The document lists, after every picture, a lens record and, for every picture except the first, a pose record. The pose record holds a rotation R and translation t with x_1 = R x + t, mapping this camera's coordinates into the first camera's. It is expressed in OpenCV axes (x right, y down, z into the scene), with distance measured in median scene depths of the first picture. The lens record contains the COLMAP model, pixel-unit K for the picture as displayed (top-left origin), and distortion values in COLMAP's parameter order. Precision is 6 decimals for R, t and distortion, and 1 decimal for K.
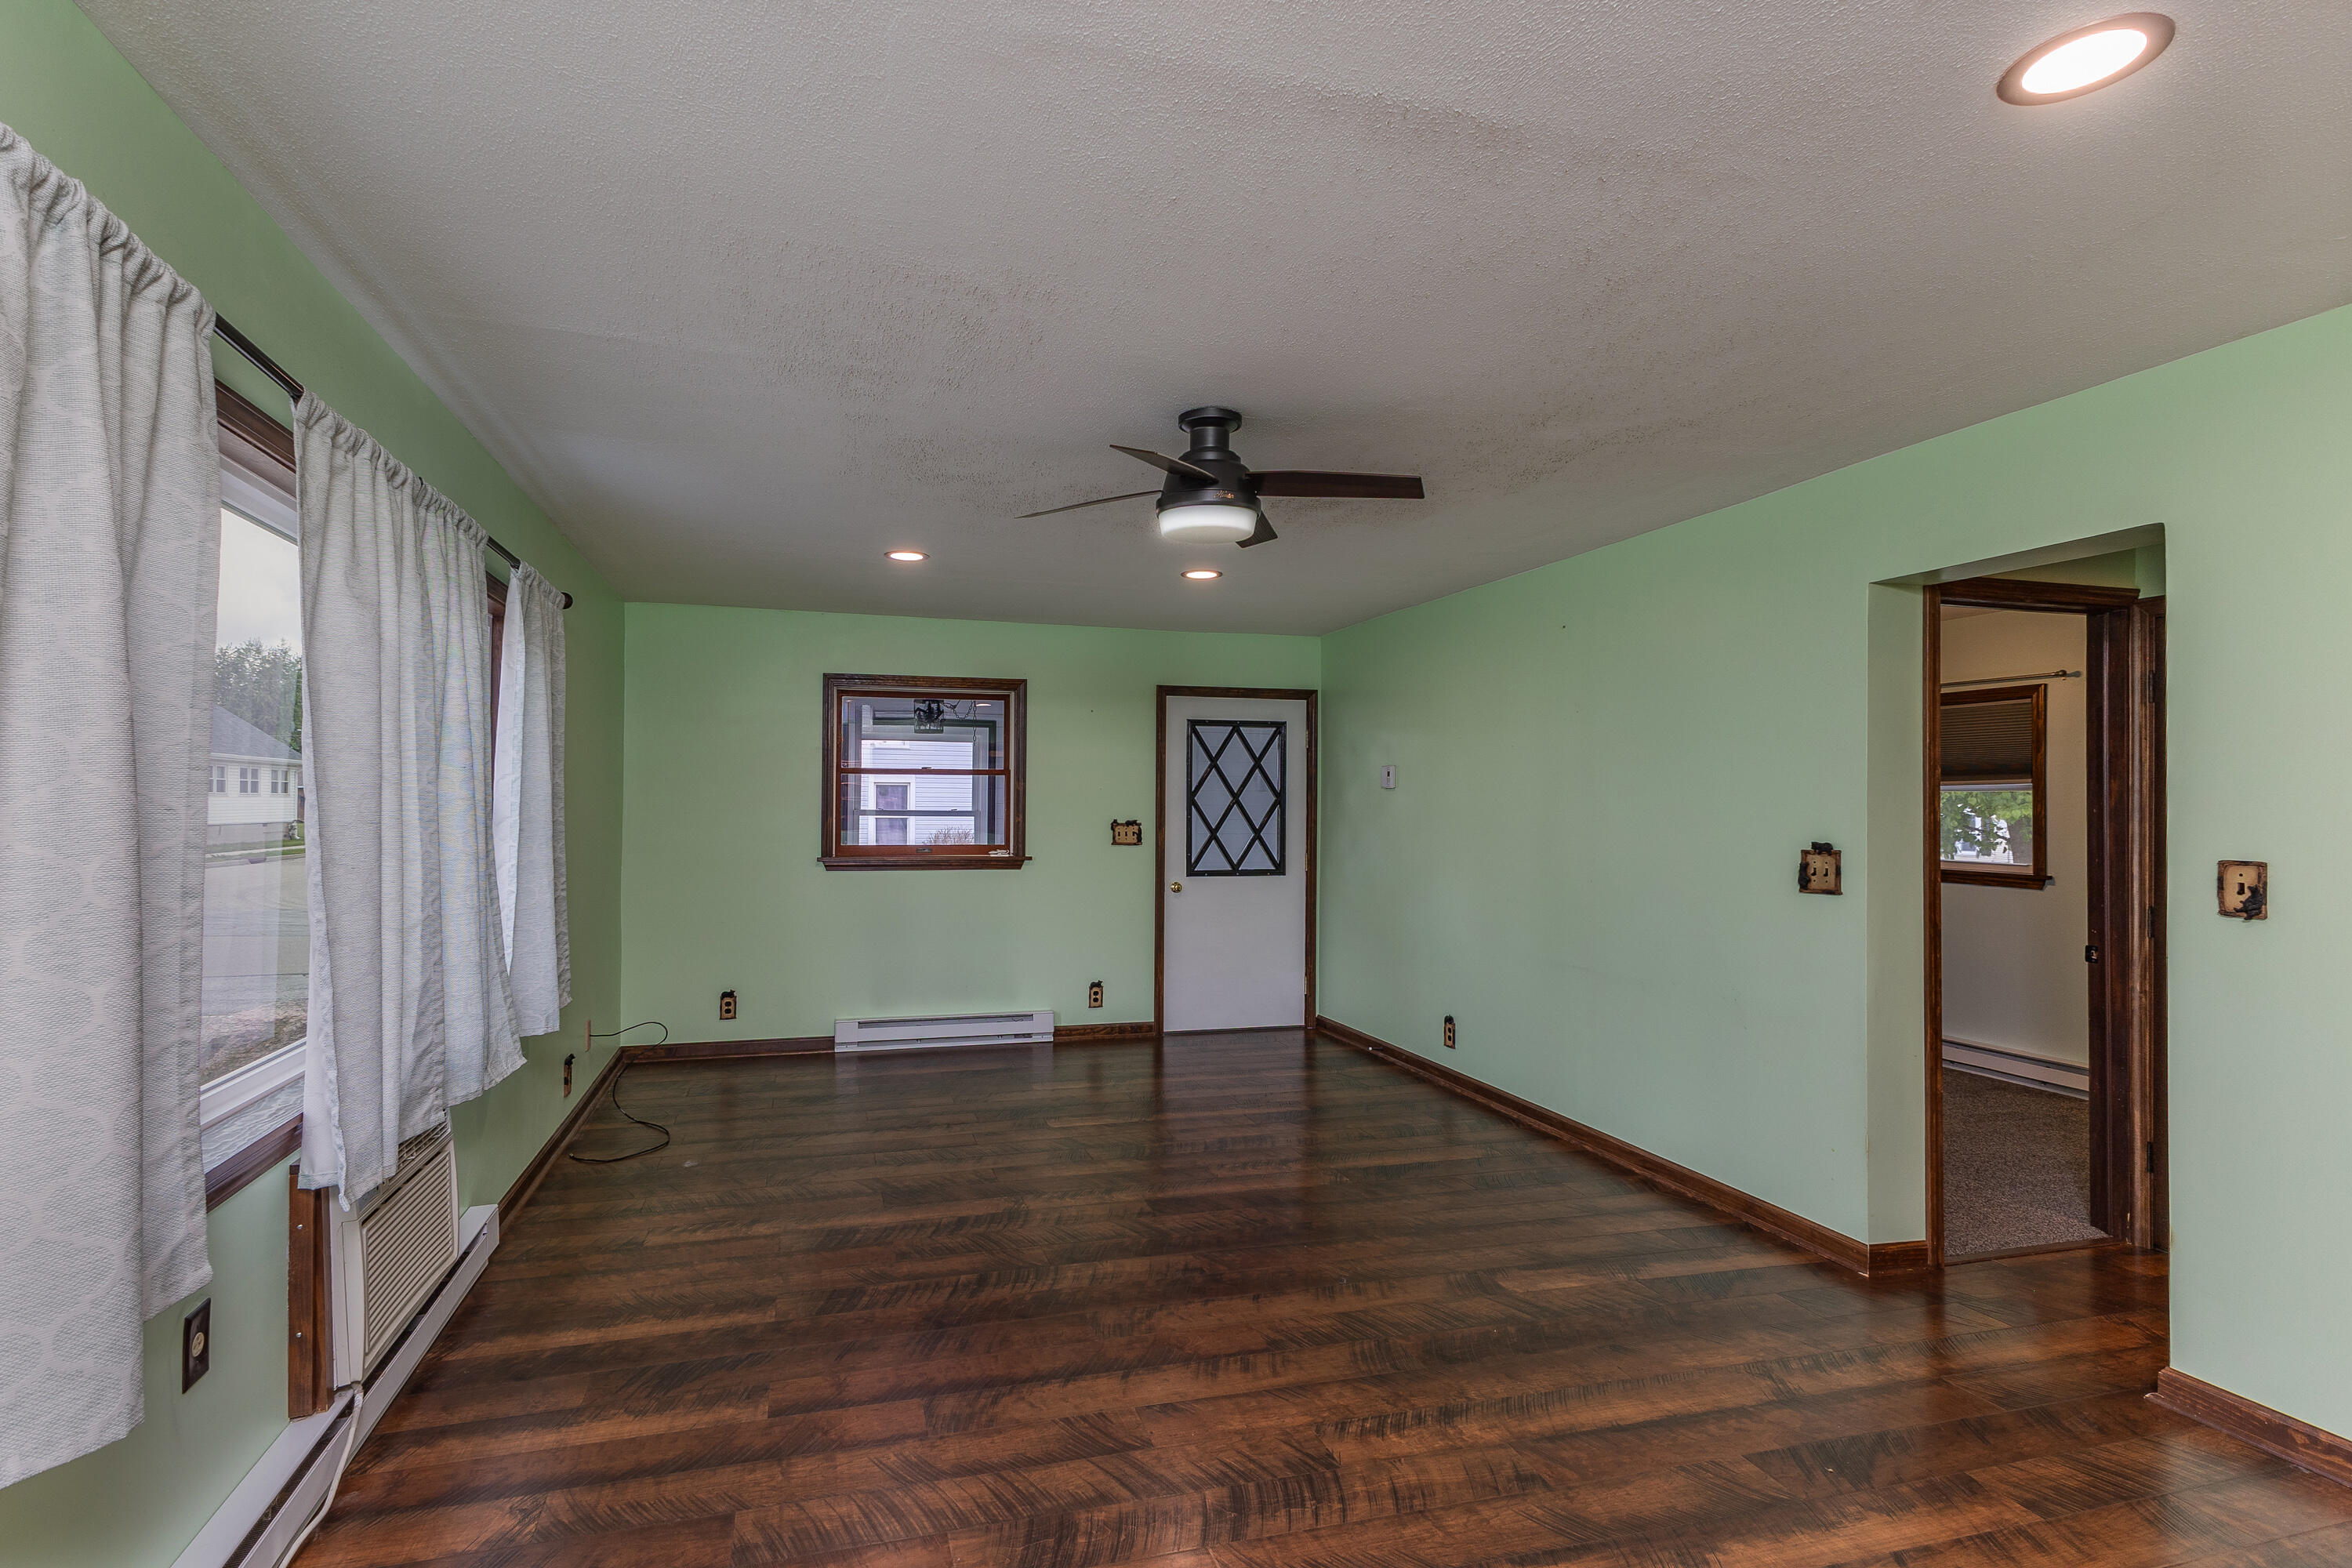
lens RADIAL K [[1107.4, 0, 1097.7], [0, 1107.4, 788.0], [0, 0, 1]] dist [0.002479, 0.000500]
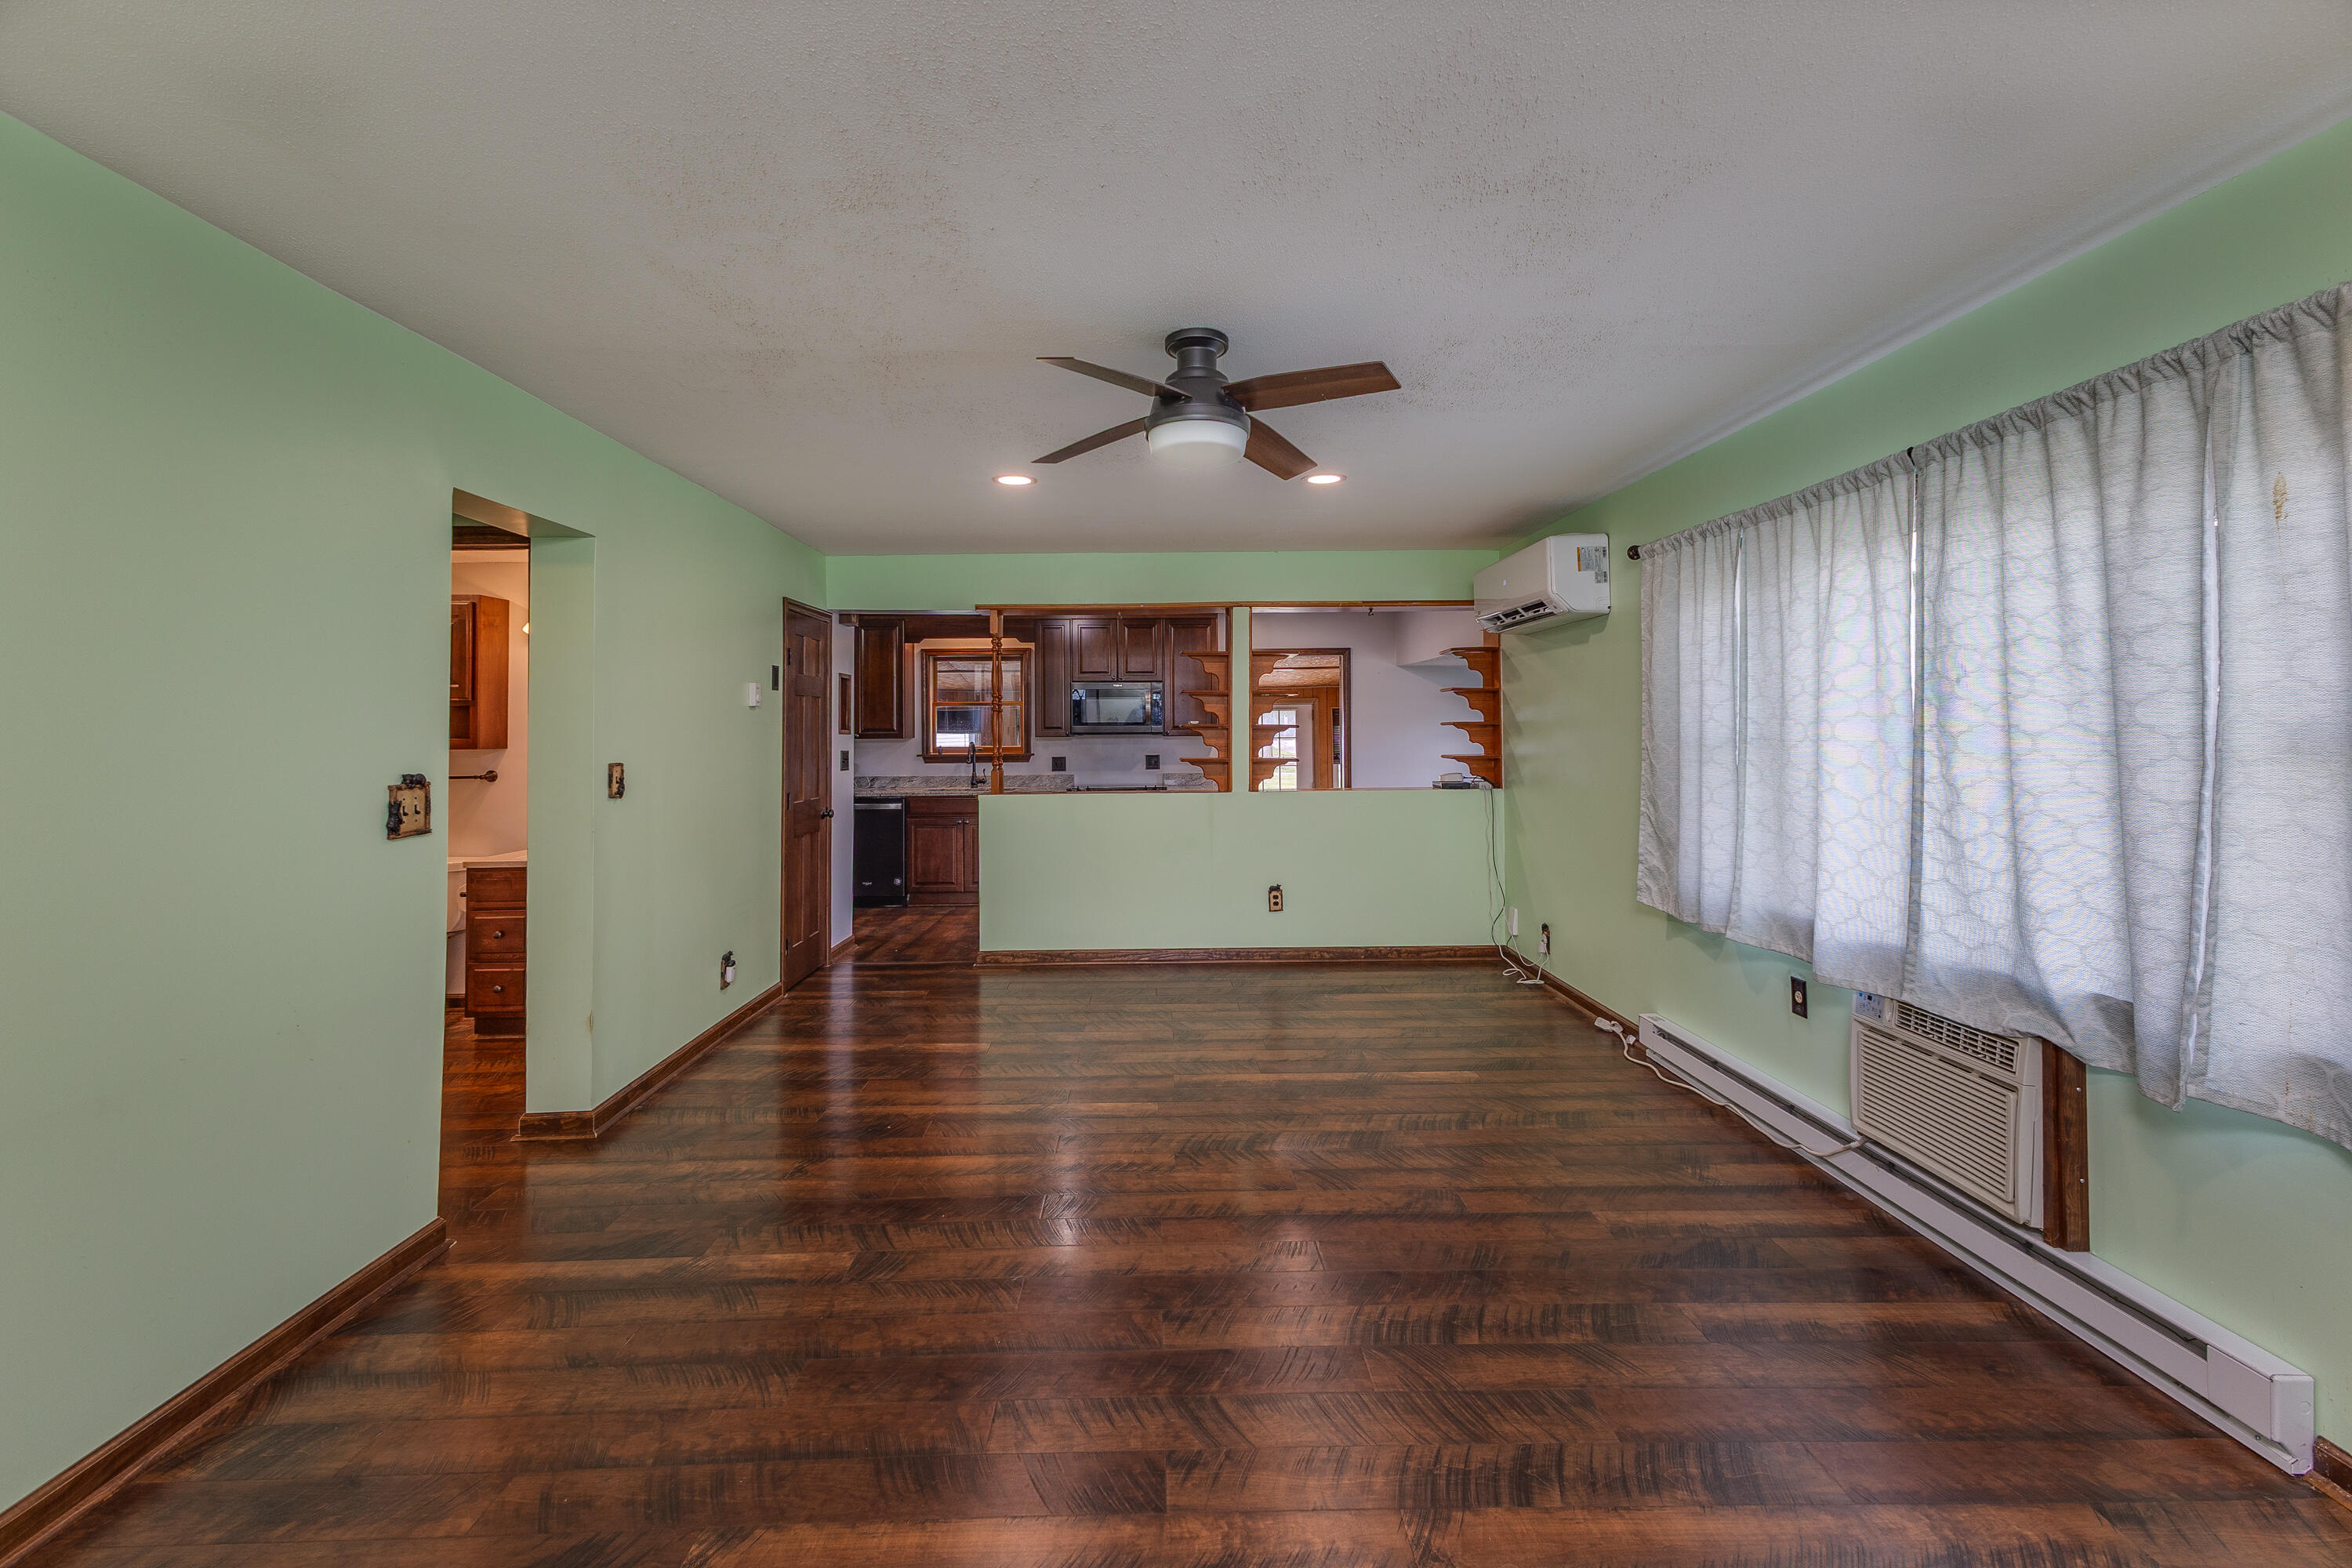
lens RADIAL K [[1039.9, 0, 1174.4], [0, 1039.9, 725.3], [0, 0, 1]] dist [0.002469, 0.000248]
pose [[-0.973058, 0.001190, 0.230559, -0.065926], [-0.002443, 0.999877, -0.015470, 0.019453], [-0.230549, -0.015617, -0.972935, 1.361517]]
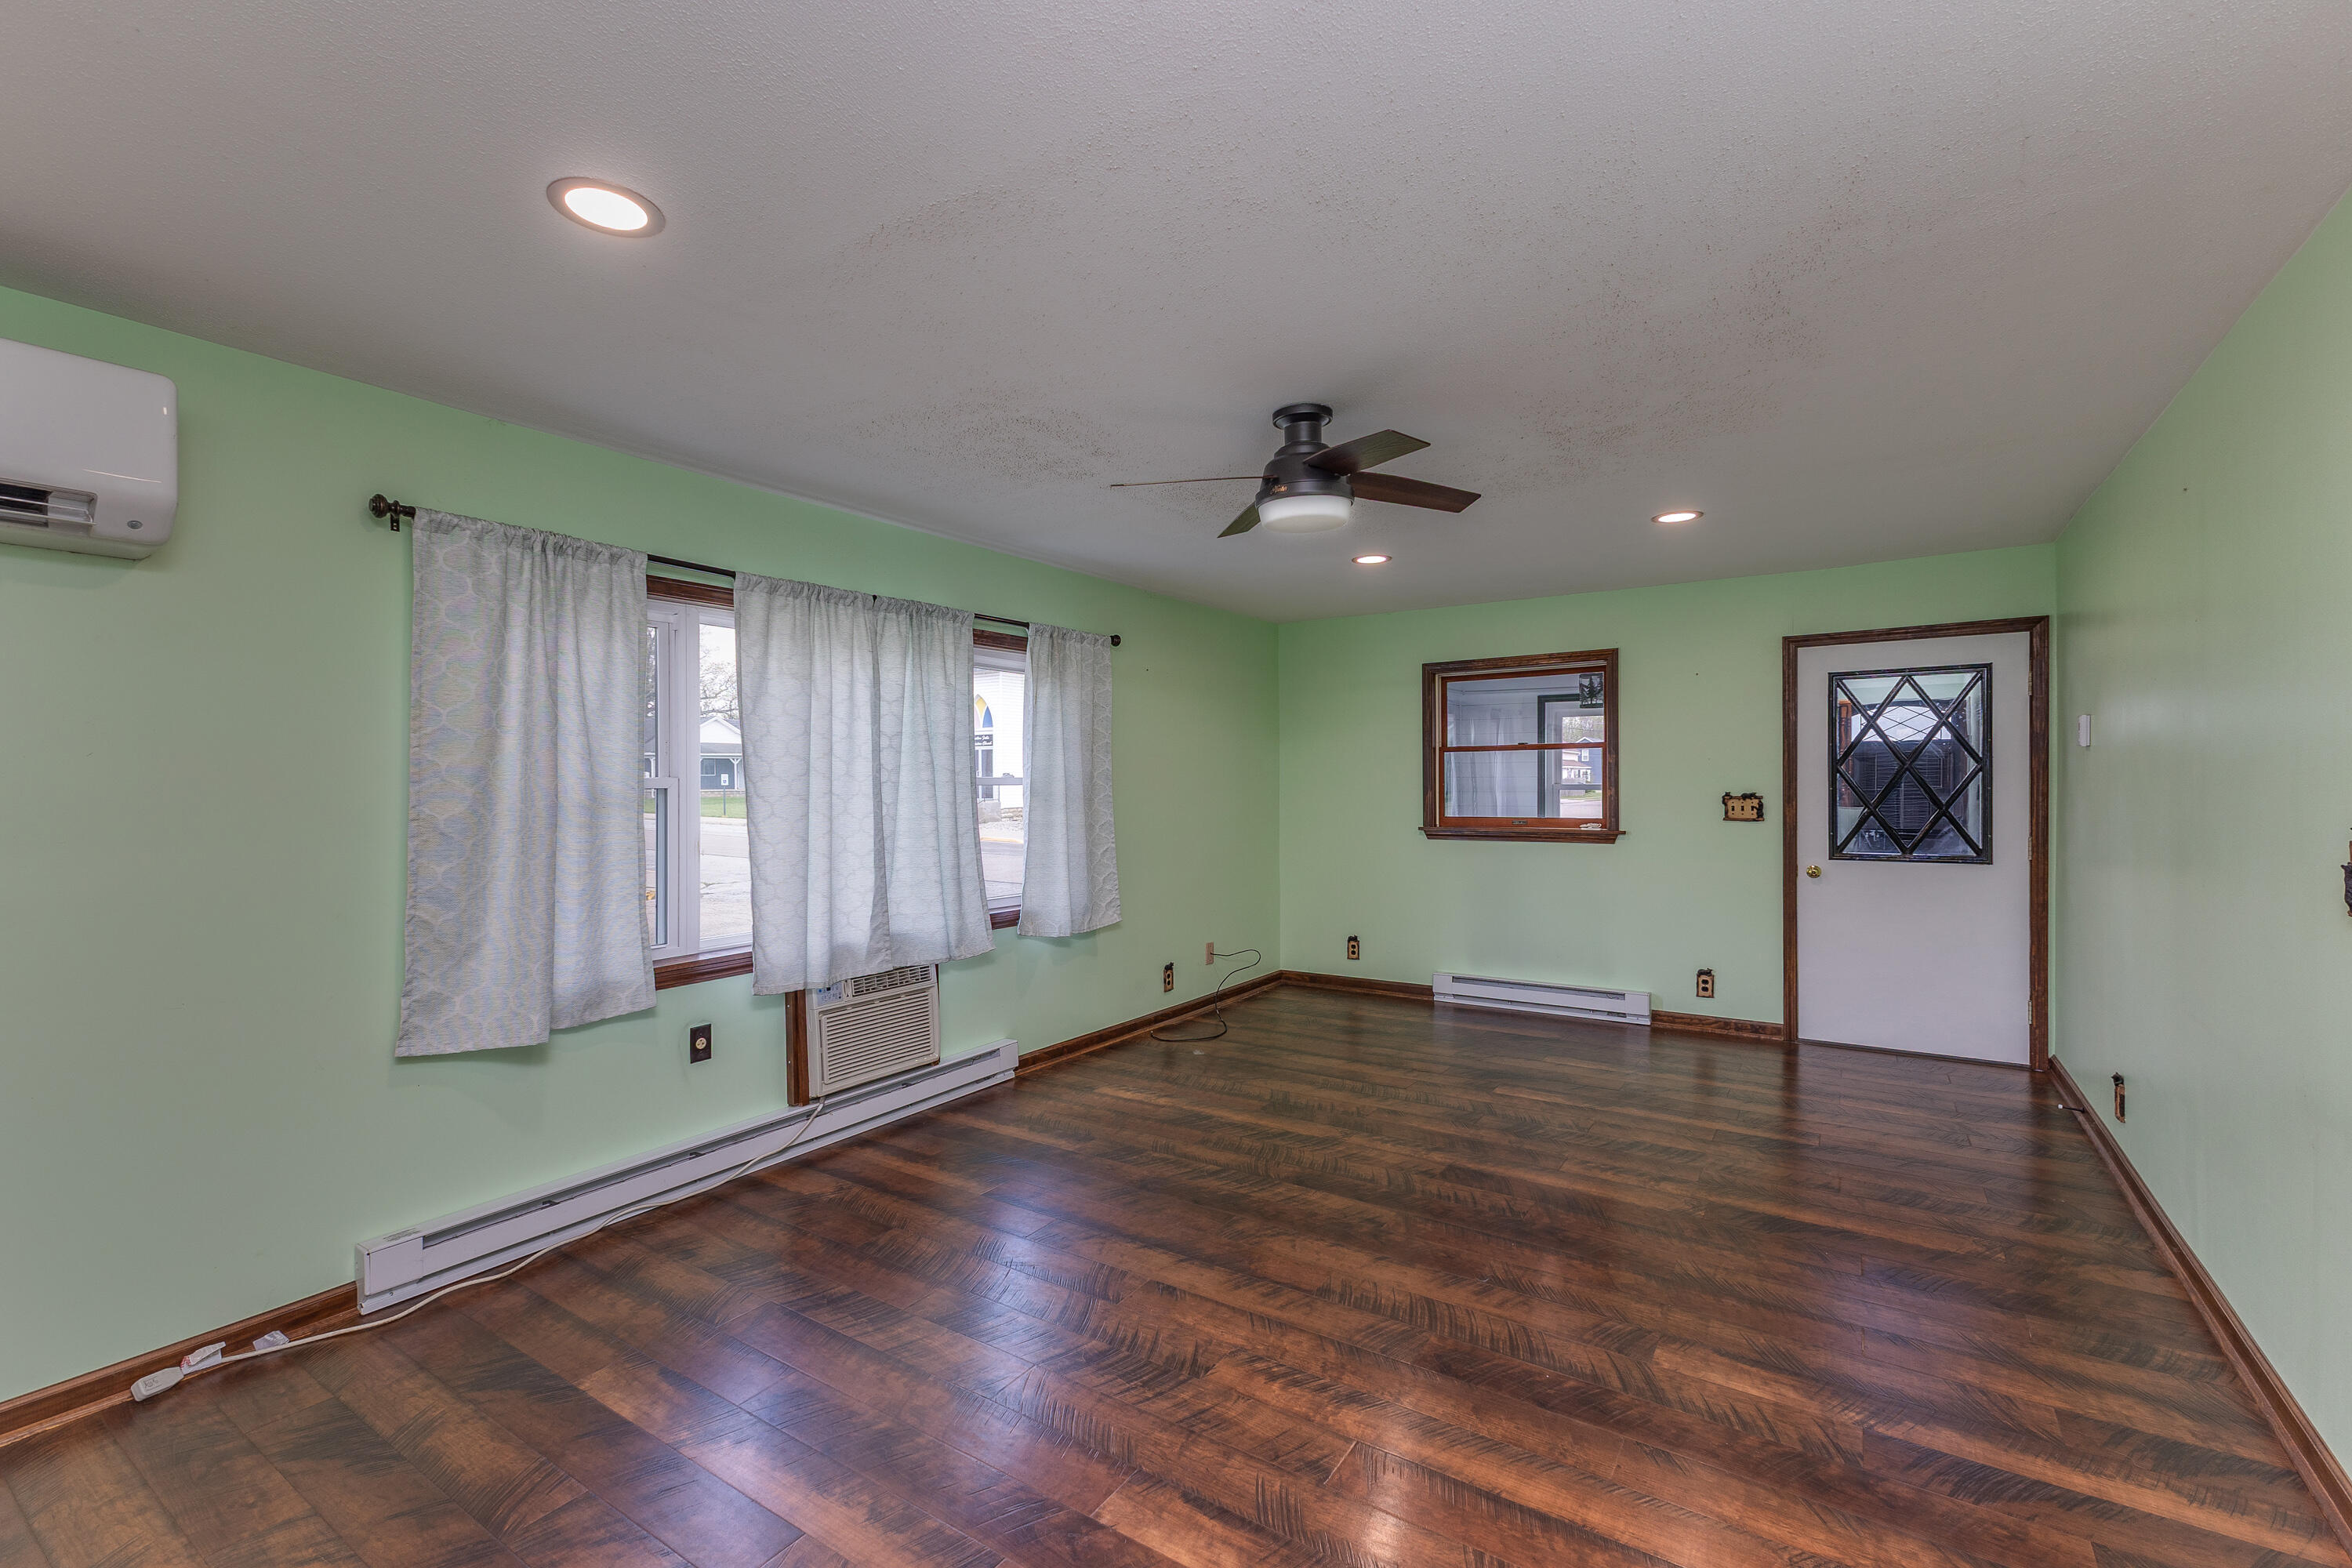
lens RADIAL K [[1018.2, 0, 1165.7], [0, 1018.2, 788.6], [0, 0, 1]] dist [0.002136, 0.000134]
pose [[0.657989, -0.006138, -0.753003, 0.539229], [0.023706, 0.999640, 0.012566, 0.006761], [0.752655, -0.026119, 0.657897, 0.180501]]
